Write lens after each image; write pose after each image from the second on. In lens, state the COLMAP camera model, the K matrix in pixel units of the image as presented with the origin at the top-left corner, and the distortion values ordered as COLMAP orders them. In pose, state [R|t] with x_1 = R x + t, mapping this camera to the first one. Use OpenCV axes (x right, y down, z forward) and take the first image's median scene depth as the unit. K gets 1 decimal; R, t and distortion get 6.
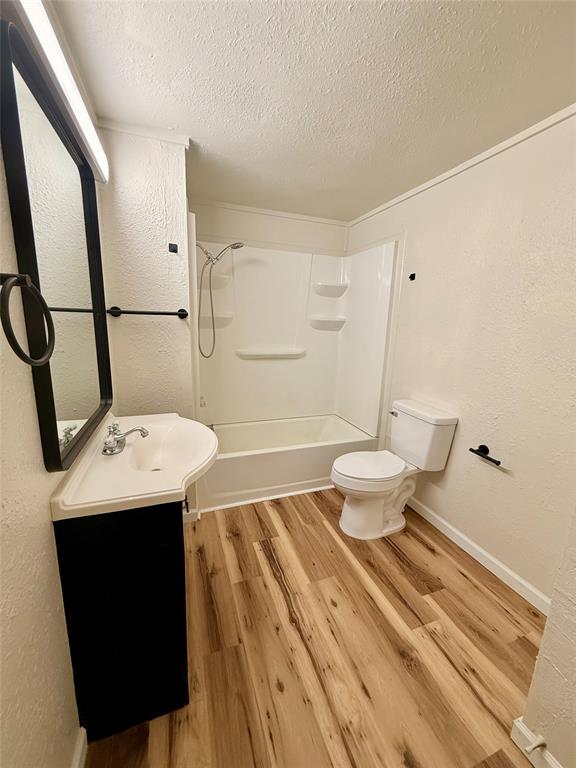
lens RADIAL K [[305.9, 0, 288.0], [0, 305.9, 384.0], [0, 0, 1]] dist [-0.001275, -0.000397]
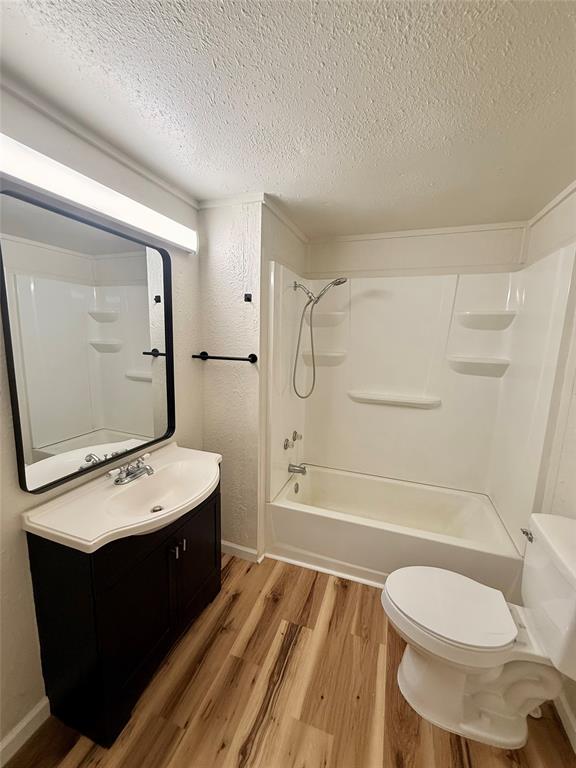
lens RADIAL K [[305.9, 0, 288.0], [0, 305.9, 384.0], [0, 0, 1]] dist [-0.001275, -0.000397]
pose [[0.764313, 0.092843, -0.638127, 0.377277], [-0.133230, 0.990966, -0.015396, -0.131393], [0.630932, 0.096785, 0.769777, 0.262882]]
